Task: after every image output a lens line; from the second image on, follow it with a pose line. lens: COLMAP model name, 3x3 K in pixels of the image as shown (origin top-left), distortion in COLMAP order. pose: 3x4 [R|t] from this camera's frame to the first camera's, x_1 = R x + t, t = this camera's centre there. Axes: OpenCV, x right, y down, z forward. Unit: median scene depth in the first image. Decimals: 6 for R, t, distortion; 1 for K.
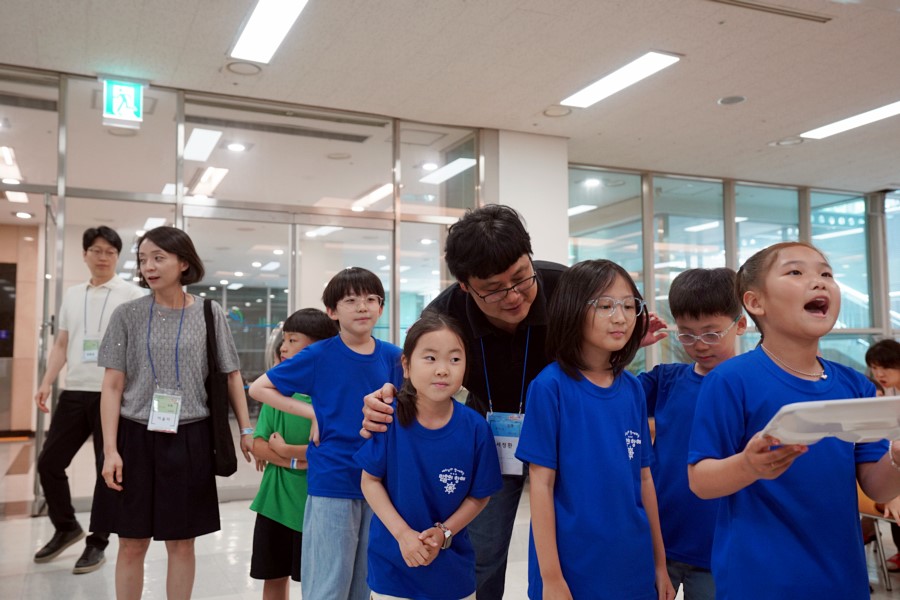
lens RADIAL K [[844.1, 0, 444.2], [0, 844.1, 301.0], [0, 0, 1]] dist [0.053878, 0.019496]
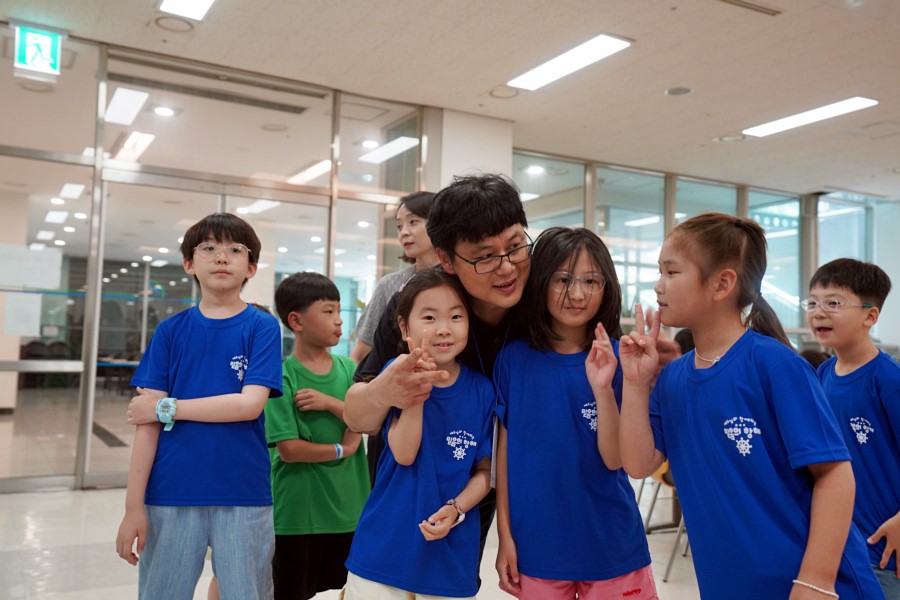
lens RADIAL K [[858.5, 0, 450.0], [0, 858.5, 300.0], [0, 0, 1]] dist [0.052804, 0.042248]
pose [[0.995849, 0.037841, 0.082783, -0.001007], [-0.038676, 0.999216, 0.008501, 0.006978], [-0.082397, -0.011668, 0.996531, 0.014833]]
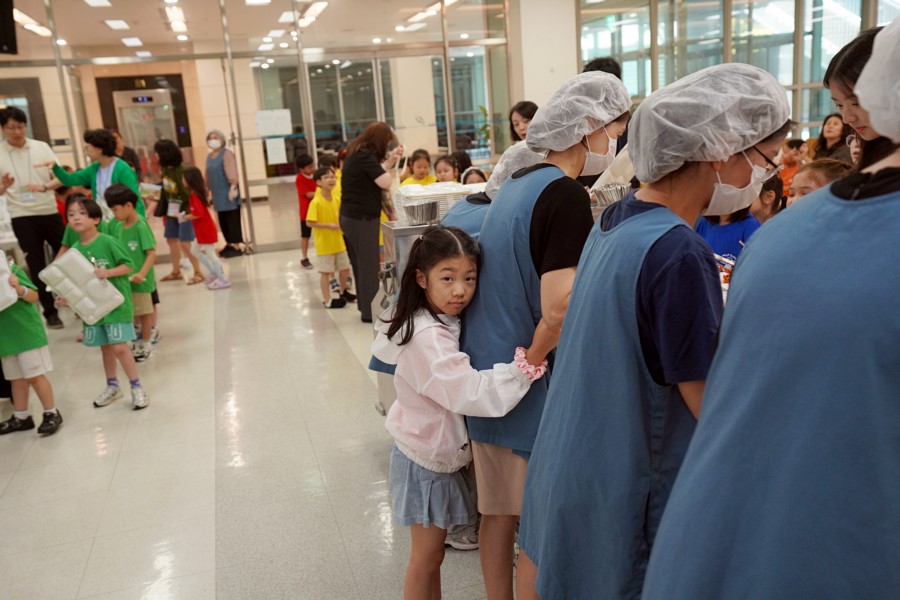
lens RADIAL K [[854.6, 0, 453.5], [0, 854.6, 297.2], [0, 0, 1]] dist [0.059982, 0.012700]
pose [[0.988628, -0.041126, -0.144651, 0.129556], [0.081484, 0.954936, 0.285407, -0.092128], [0.126395, -0.293948, 0.947427, -0.434560]]
